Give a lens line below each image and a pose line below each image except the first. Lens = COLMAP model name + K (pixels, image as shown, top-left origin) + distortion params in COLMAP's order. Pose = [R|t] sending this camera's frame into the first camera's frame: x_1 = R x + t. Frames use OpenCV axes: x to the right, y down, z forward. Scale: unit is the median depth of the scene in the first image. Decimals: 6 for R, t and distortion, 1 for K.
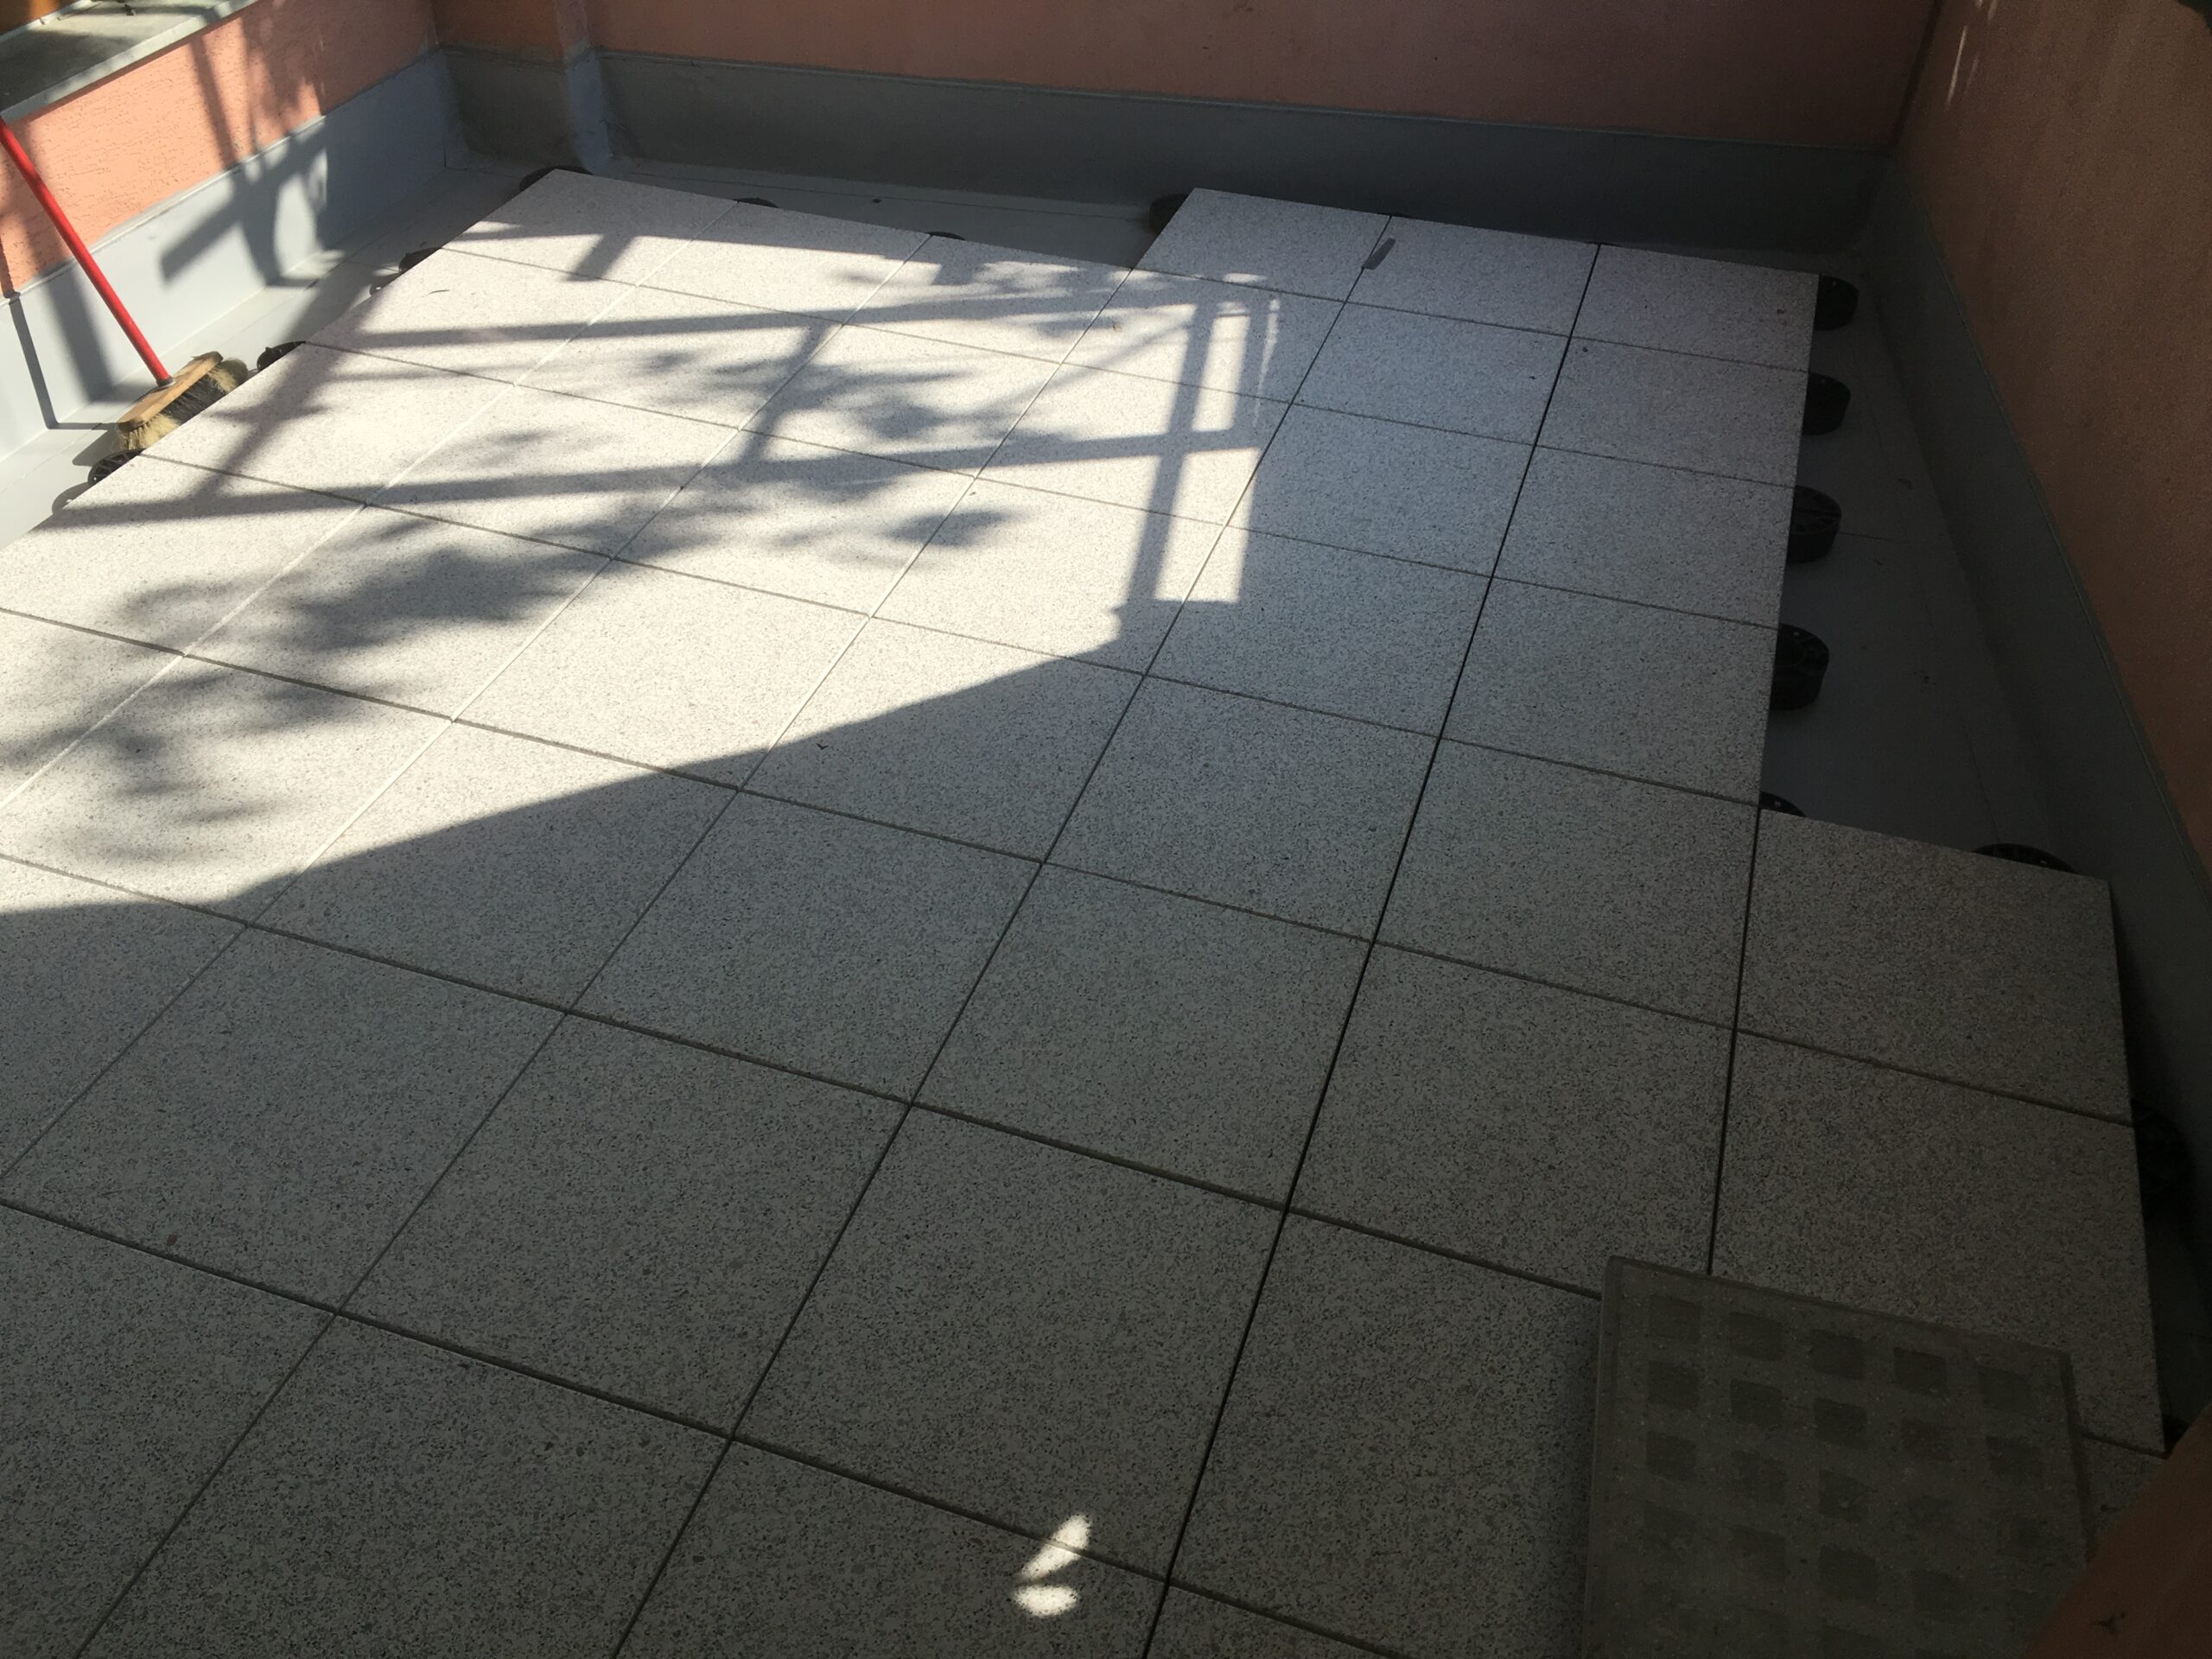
lens RADIAL K [[1842.8, 0, 1102.8], [0, 1842.8, 830.2], [0, 0, 1]] dist [0.008418, -0.000078]
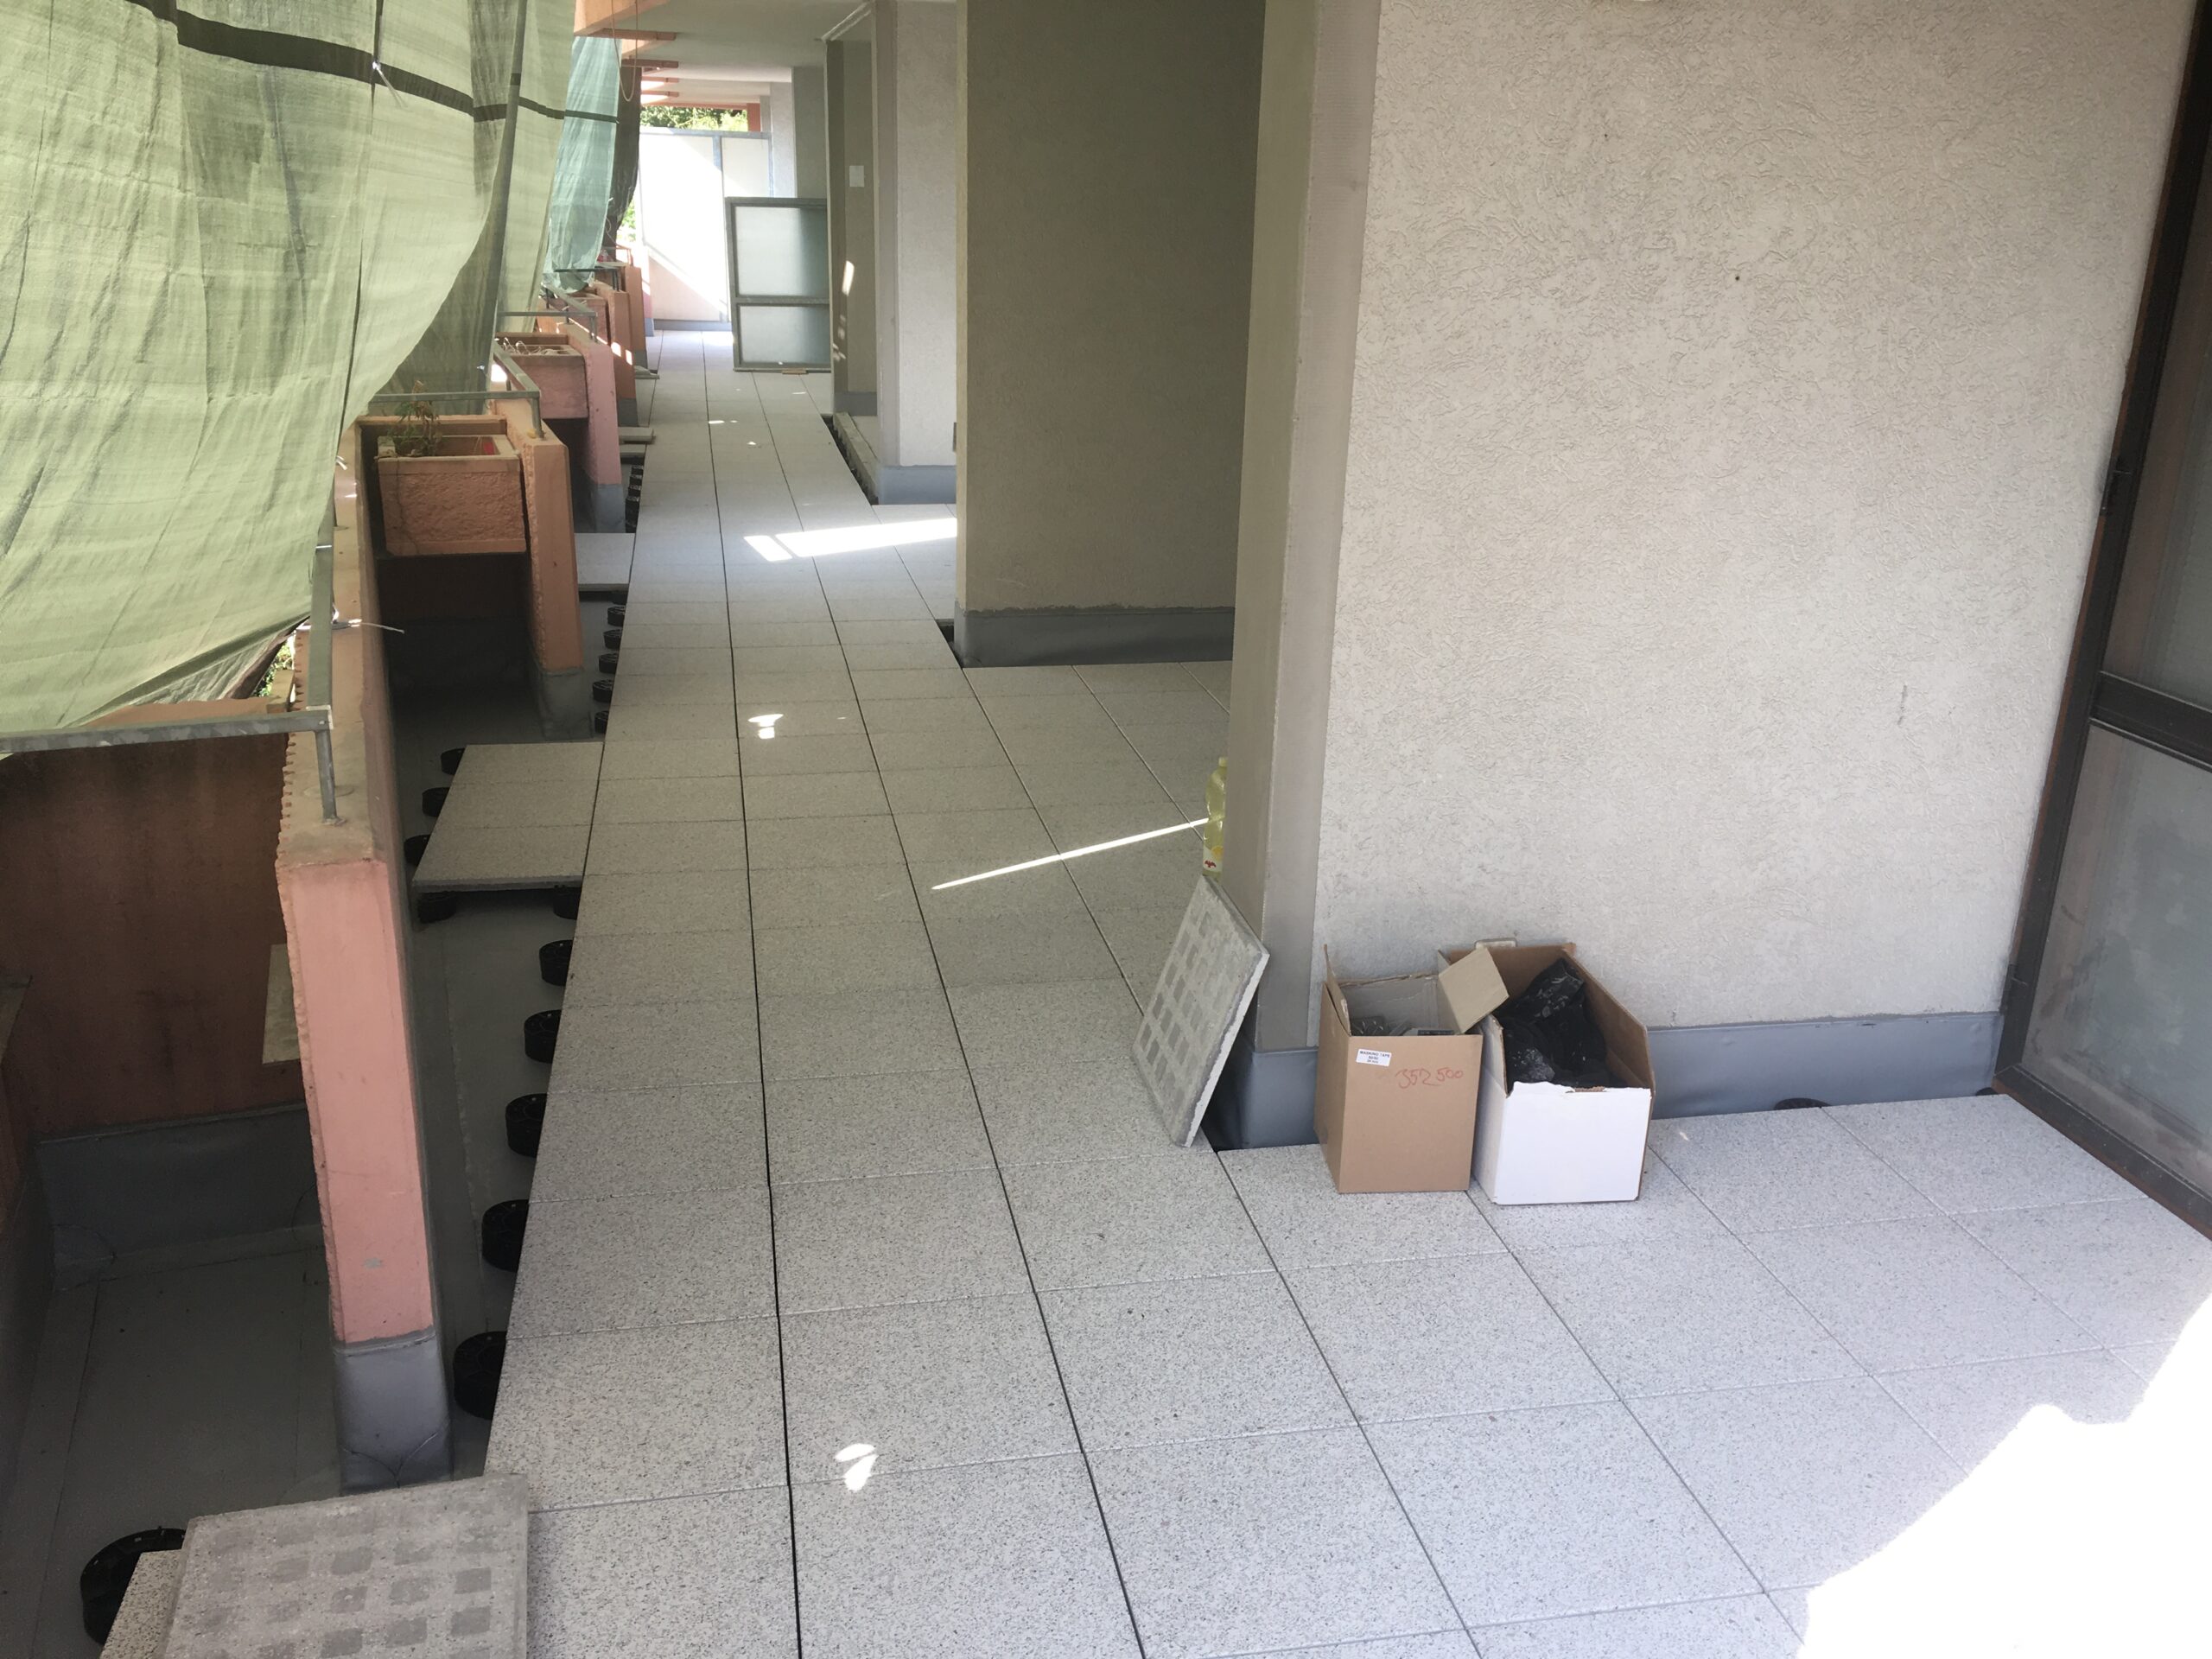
lens RADIAL K [[1842.8, 0, 1104.0], [0, 1842.8, 827.8], [0, 0, 1]] dist [0.008418, -0.000078]
pose [[-0.864552, 0.124756, -0.486812, 0.467548], [-0.363843, 0.512815, 0.777586, -1.135878], [0.346653, 0.849386, -0.397963, 1.144172]]
